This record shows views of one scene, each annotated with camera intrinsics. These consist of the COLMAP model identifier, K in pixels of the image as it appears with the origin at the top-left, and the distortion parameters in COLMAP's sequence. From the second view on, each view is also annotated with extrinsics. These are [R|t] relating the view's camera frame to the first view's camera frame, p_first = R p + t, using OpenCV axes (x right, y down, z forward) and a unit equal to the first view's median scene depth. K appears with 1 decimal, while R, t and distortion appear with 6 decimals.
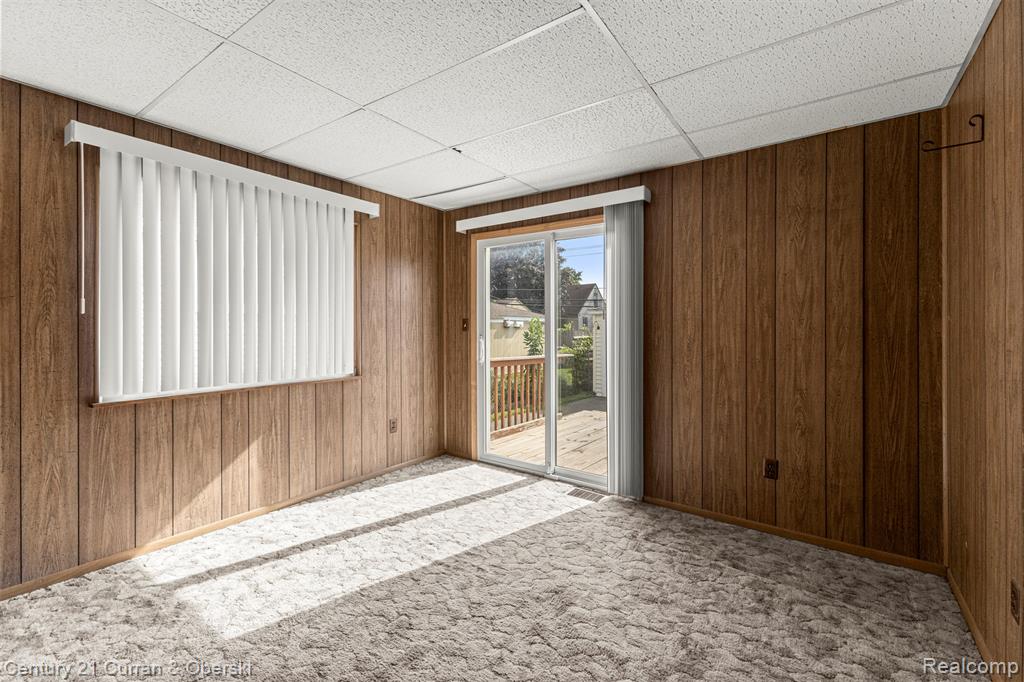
lens RADIAL K [[445.5, 0, 513.6], [0, 445.5, 326.2], [0, 0, 1]] dist [0.012530, -0.001055]
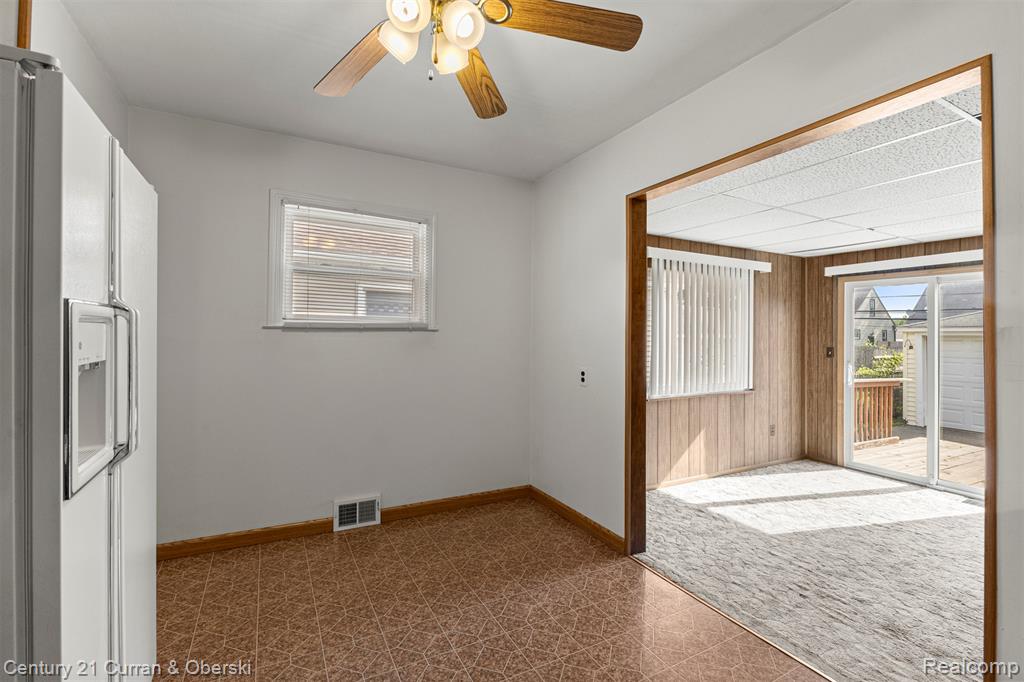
lens RADIAL K [[459.0, 0, 526.2], [0, 459.0, 331.0], [0, 0, 1]] dist [0.003864, -0.002026]
pose [[0.900046, 0.001077, -0.435793, -0.373699], [-0.007212, 0.999897, -0.012424, -0.047876], [0.435734, 0.014325, 0.899961, -0.576914]]
